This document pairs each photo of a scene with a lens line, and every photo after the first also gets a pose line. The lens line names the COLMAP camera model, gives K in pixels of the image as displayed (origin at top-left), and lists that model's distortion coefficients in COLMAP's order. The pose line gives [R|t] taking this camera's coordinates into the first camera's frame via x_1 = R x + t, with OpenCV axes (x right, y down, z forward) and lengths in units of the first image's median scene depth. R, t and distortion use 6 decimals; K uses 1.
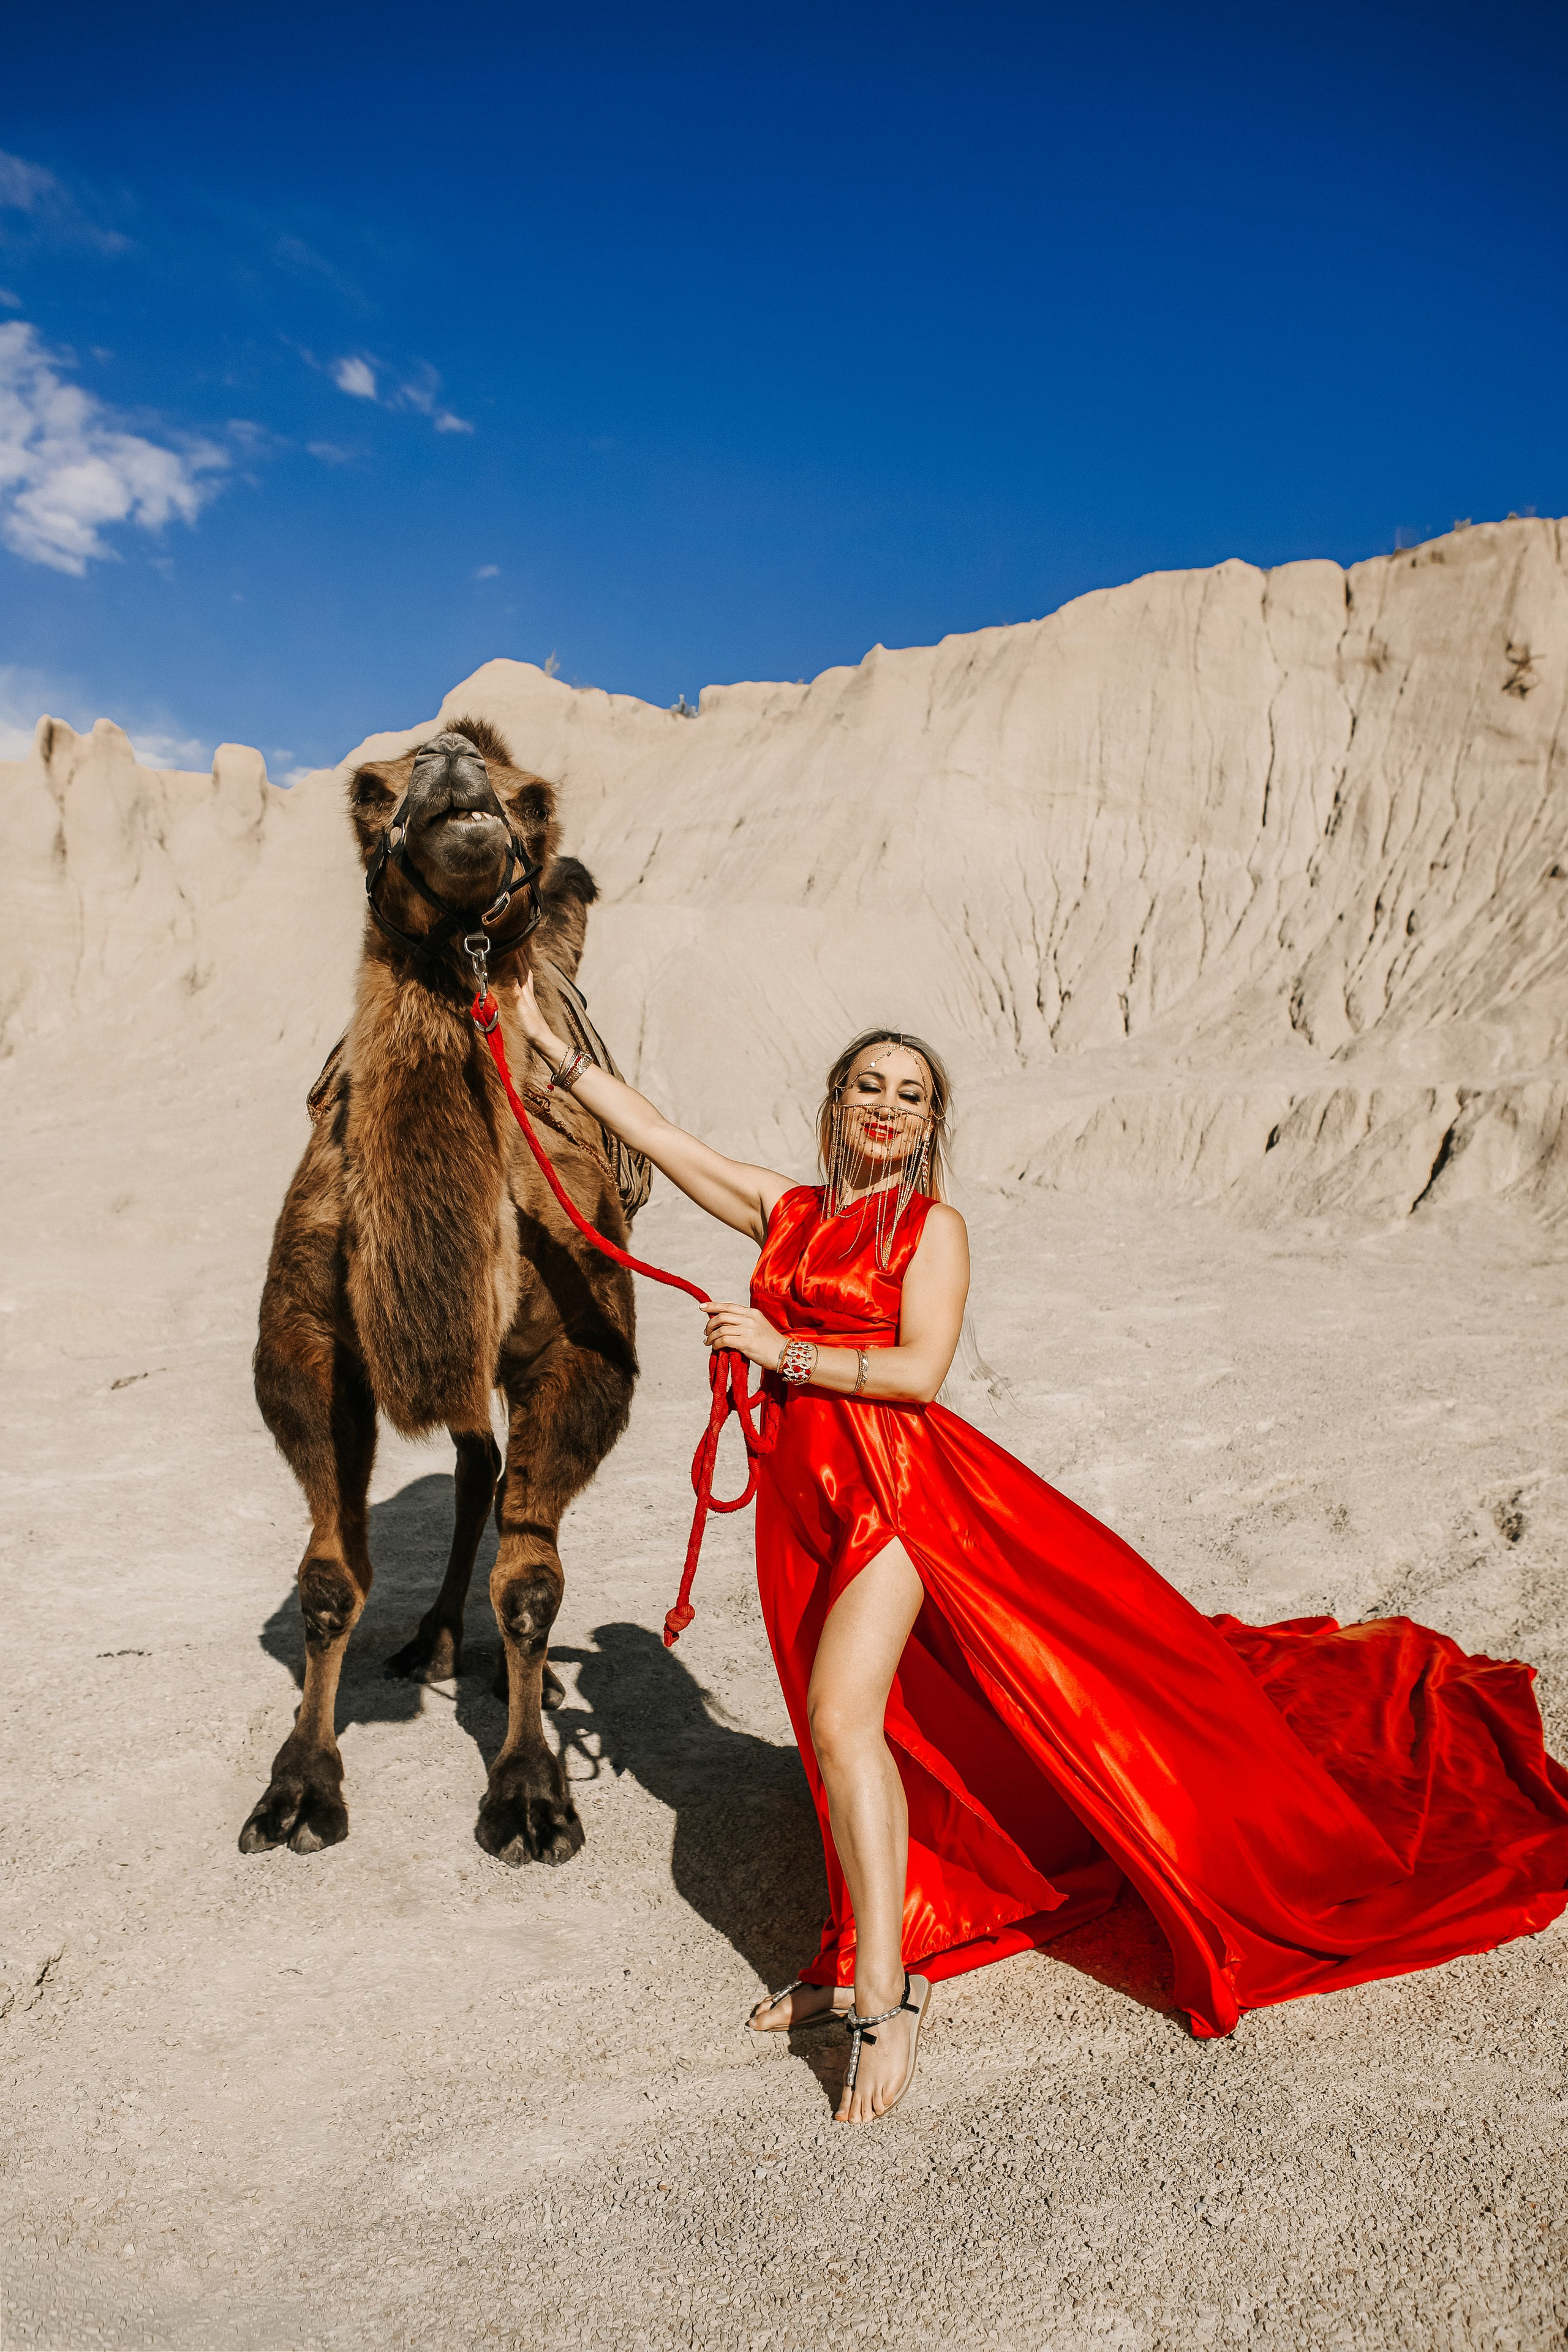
lens RADIAL K [[2001.5, 0, 770.3], [0, 2001.5, 1183.2], [0, 0, 1]] dist [-0.098105, 0.110082]
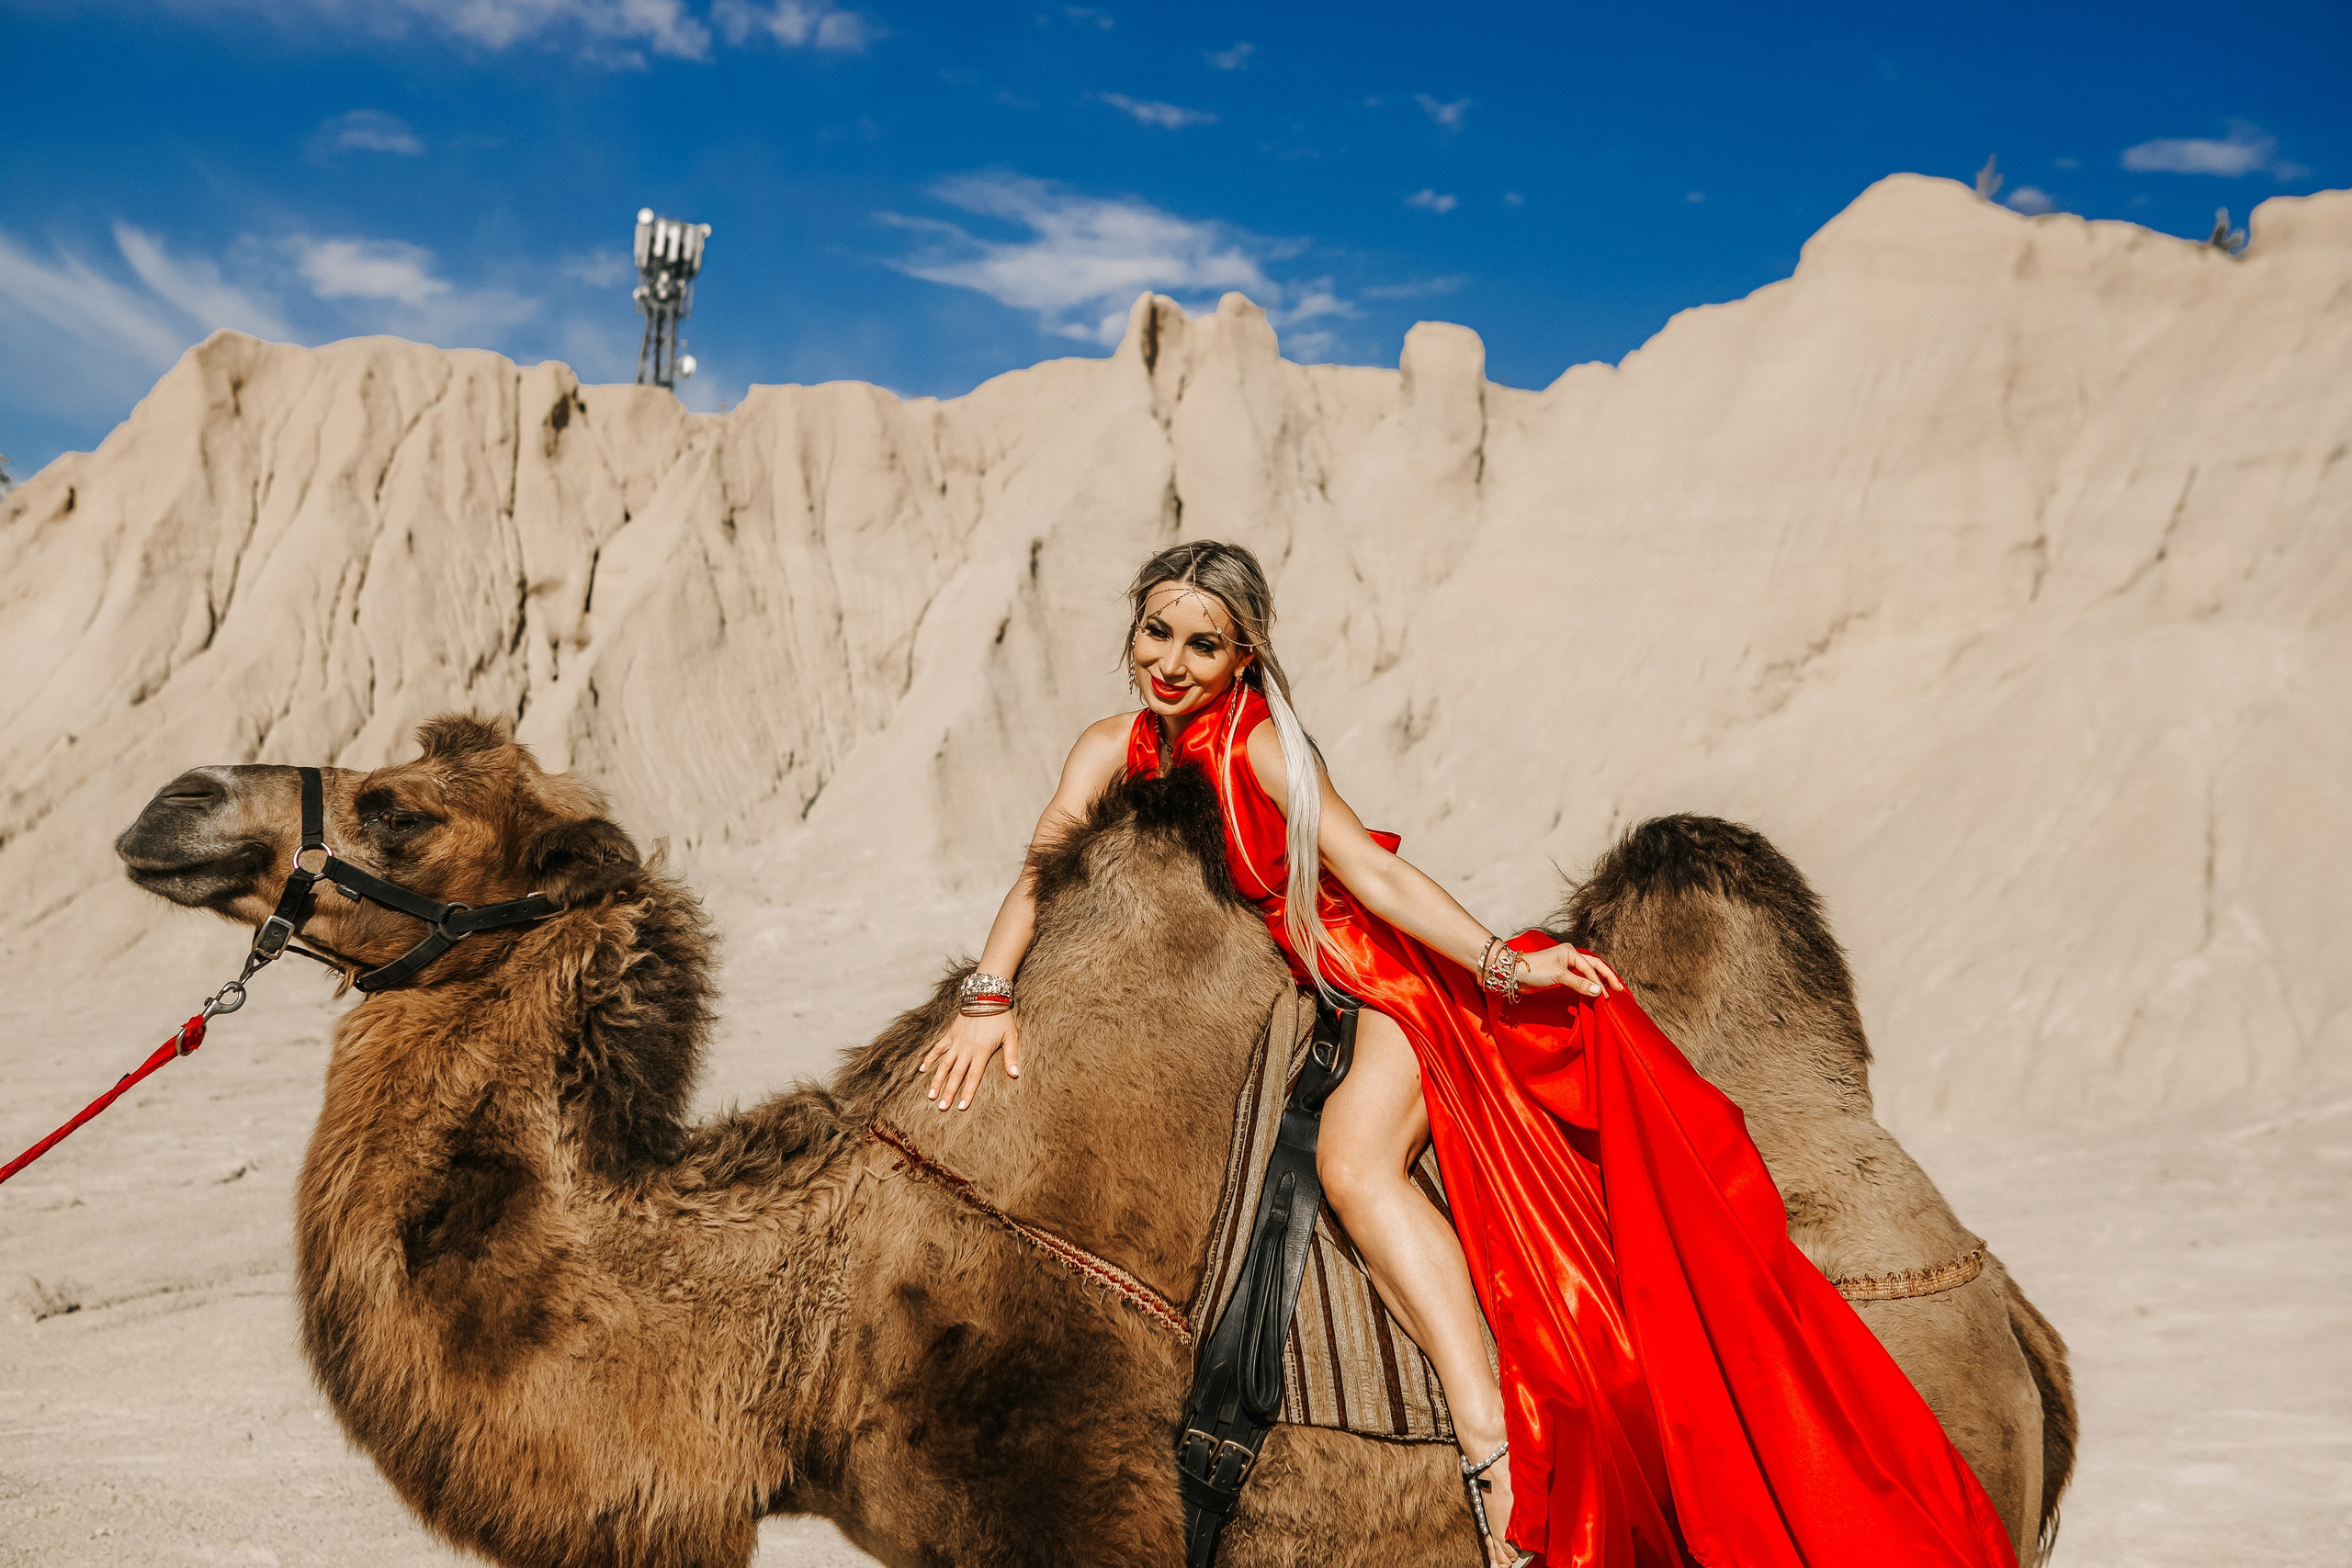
lens RADIAL K [[3601.3, 0, 1159.3], [0, 3601.3, 789.7], [0, 0, 1]] dist [0.031202, 0.021834]
pose [[0.951013, -0.005137, -0.309108, -0.020152], [-0.016119, 0.997678, -0.066173, -0.008585], [0.308730, 0.067914, 0.948722, -0.117863]]
